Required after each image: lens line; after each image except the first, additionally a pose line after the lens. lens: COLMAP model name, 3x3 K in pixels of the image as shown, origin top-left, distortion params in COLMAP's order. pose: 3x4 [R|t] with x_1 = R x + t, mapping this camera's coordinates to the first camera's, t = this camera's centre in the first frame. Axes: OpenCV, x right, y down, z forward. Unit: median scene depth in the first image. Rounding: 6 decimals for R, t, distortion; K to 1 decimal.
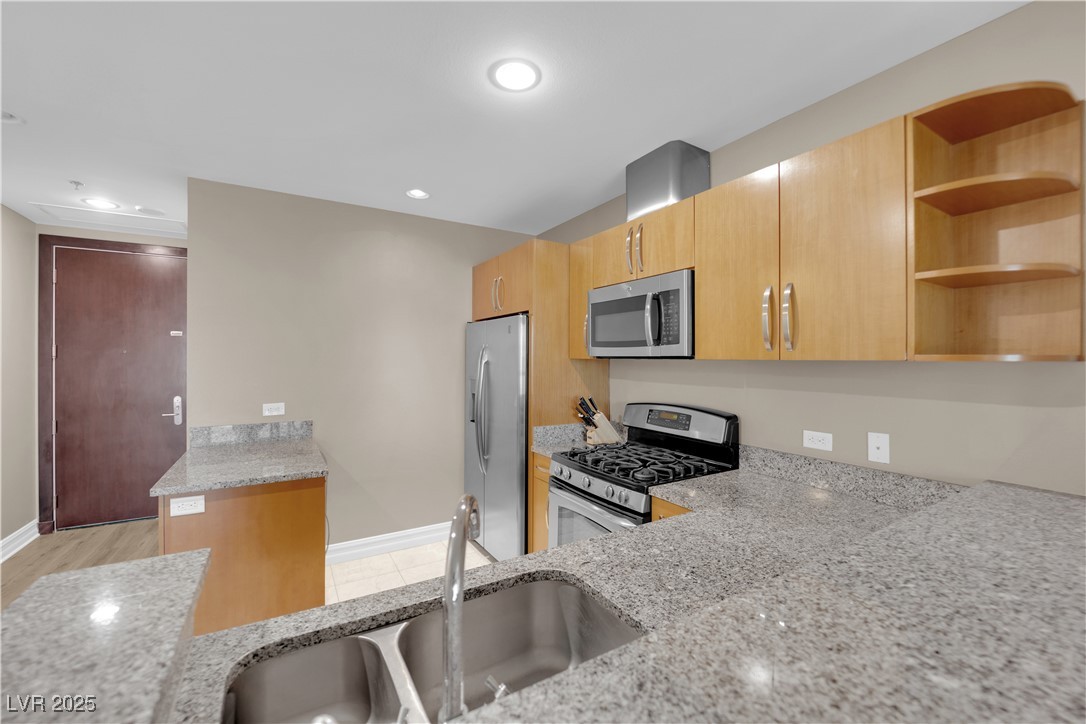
lens RADIAL K [[435.5, 0, 541.5], [0, 435.5, 356.5], [0, 0, 1]] dist [-0.012200, -0.002177]
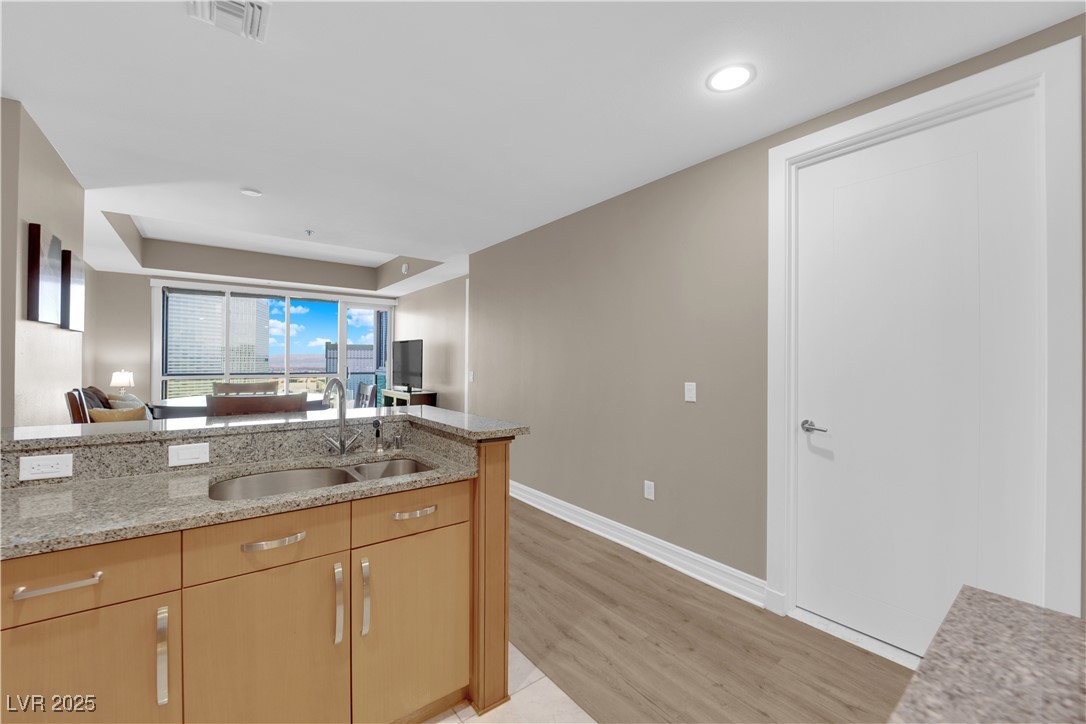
lens RADIAL K [[435.5, 0, 543.2], [0, 435.5, 358.9], [0, 0, 1]] dist [-0.012200, -0.002177]
pose [[-0.992931, -0.010372, -0.118236, -0.344210], [-0.009225, 0.999905, -0.010247, 0.066940], [0.118331, -0.009084, -0.992933, 1.157051]]
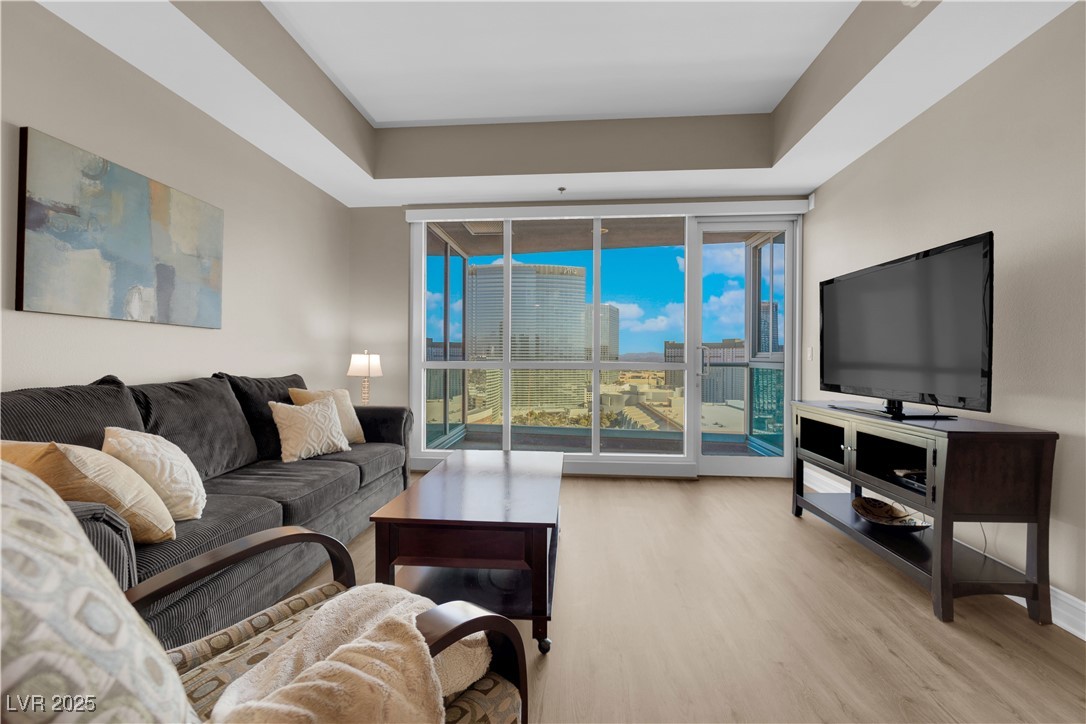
lens RADIAL K [[435.5, 0, 542.2], [0, 435.5, 358.1], [0, 0, 1]] dist [-0.012200, -0.002177]
pose [[-0.813600, -0.007361, 0.581378, 0.390308], [-0.009695, 0.999953, -0.000906, 0.161282], [-0.581344, -0.006374, -0.813633, -0.907126]]
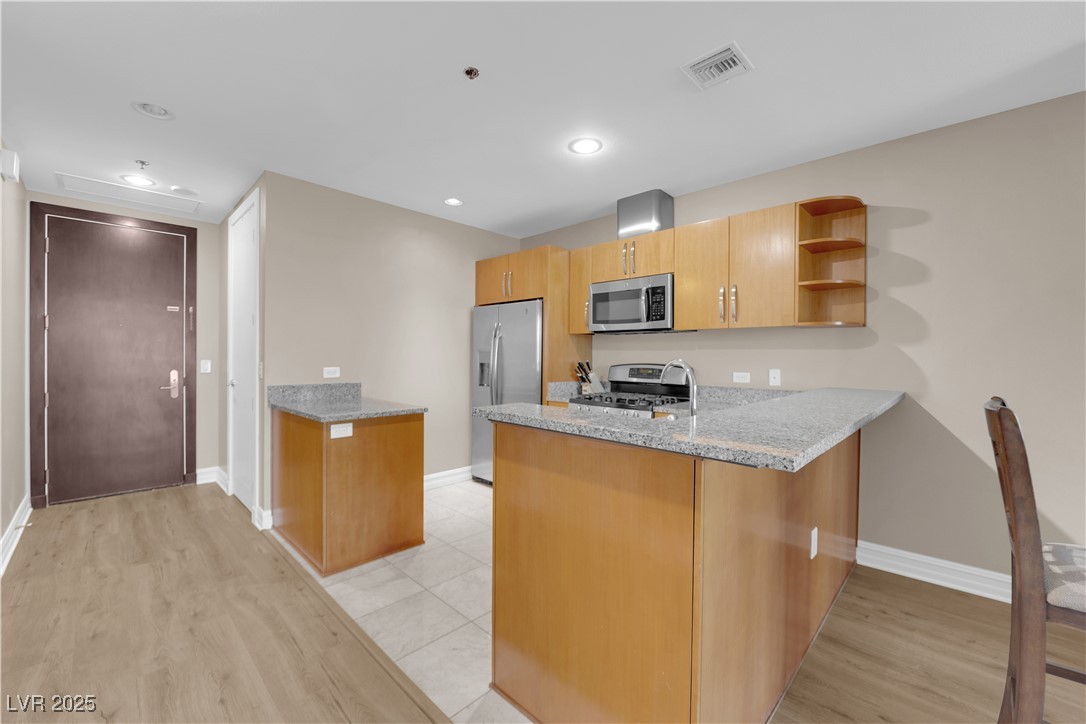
lens RADIAL K [[435.5, 0, 541.6], [0, 435.5, 357.4], [0, 0, 1]] dist [-0.012200, -0.002177]
pose [[0.967062, 0.003284, 0.254522, -0.491548], [-0.005887, 0.999938, 0.009465, 0.088667], [-0.254475, -0.010651, 0.967021, -0.399580]]
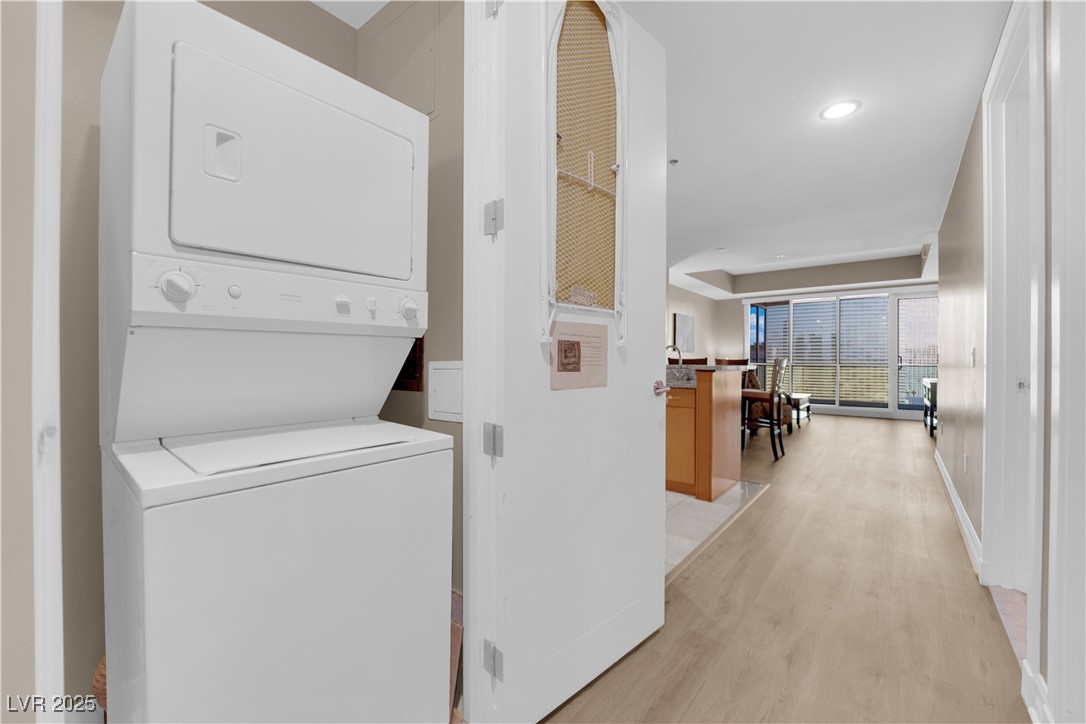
lens RADIAL K [[435.5, 0, 539.7], [0, 435.5, 360.1], [0, 0, 1]] dist [-0.012200, -0.002177]
pose [[-0.334254, -0.004992, 0.942470, -1.658870], [-0.009643, 0.999952, 0.001876, 0.164756], [-0.942434, -0.008461, -0.334286, 1.484003]]
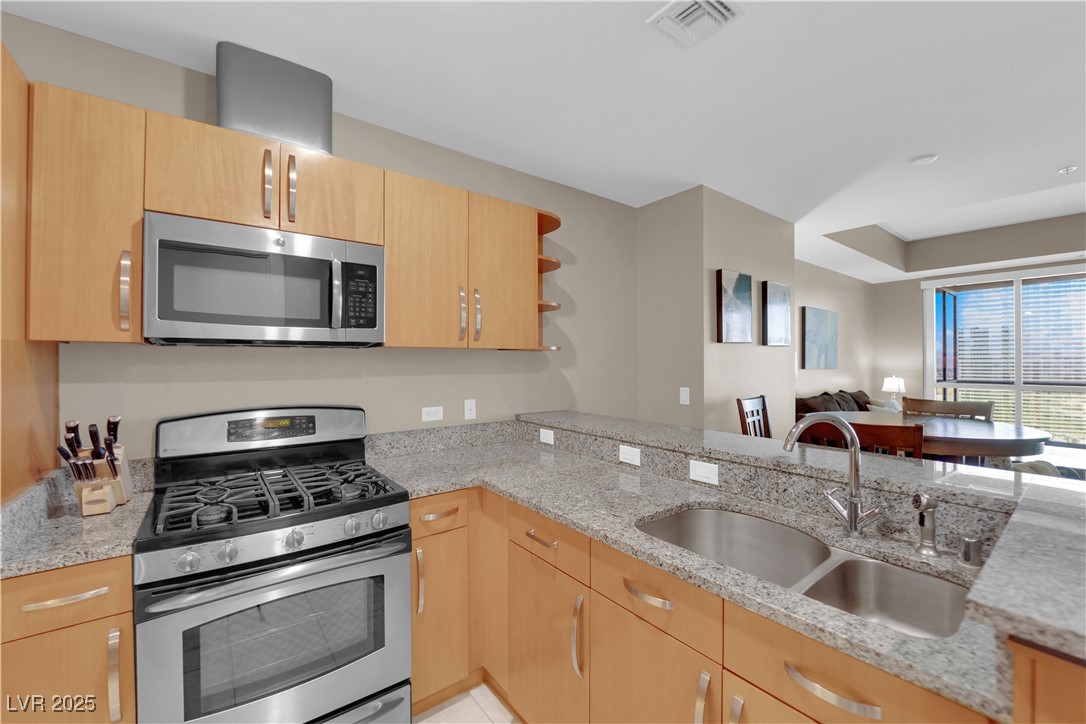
lens RADIAL K [[435.5, 0, 541.9], [0, 435.5, 358.9], [0, 0, 1]] dist [-0.012200, -0.002177]
pose [[-0.113261, -0.000007, 0.993565, -0.559590], [-0.003010, 0.999995, -0.000337, 0.029955], [-0.993561, -0.003029, -0.113260, 0.717378]]
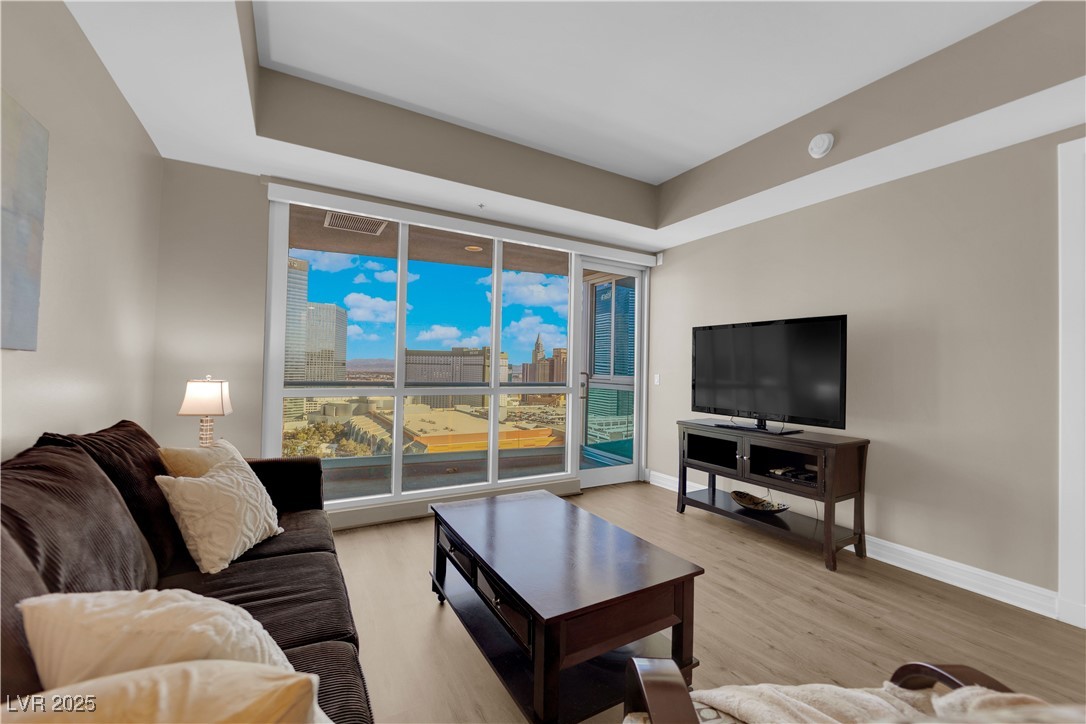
lens RADIAL K [[435.5, 0, 543.8], [0, 435.5, 356.7], [0, 0, 1]] dist [-0.012200, -0.002177]
pose [[-0.999562, -0.023534, 0.017949, 1.076231], [-0.024072, 0.999249, -0.030368, 0.096539], [-0.017220, -0.030787, -0.999378, -0.742143]]
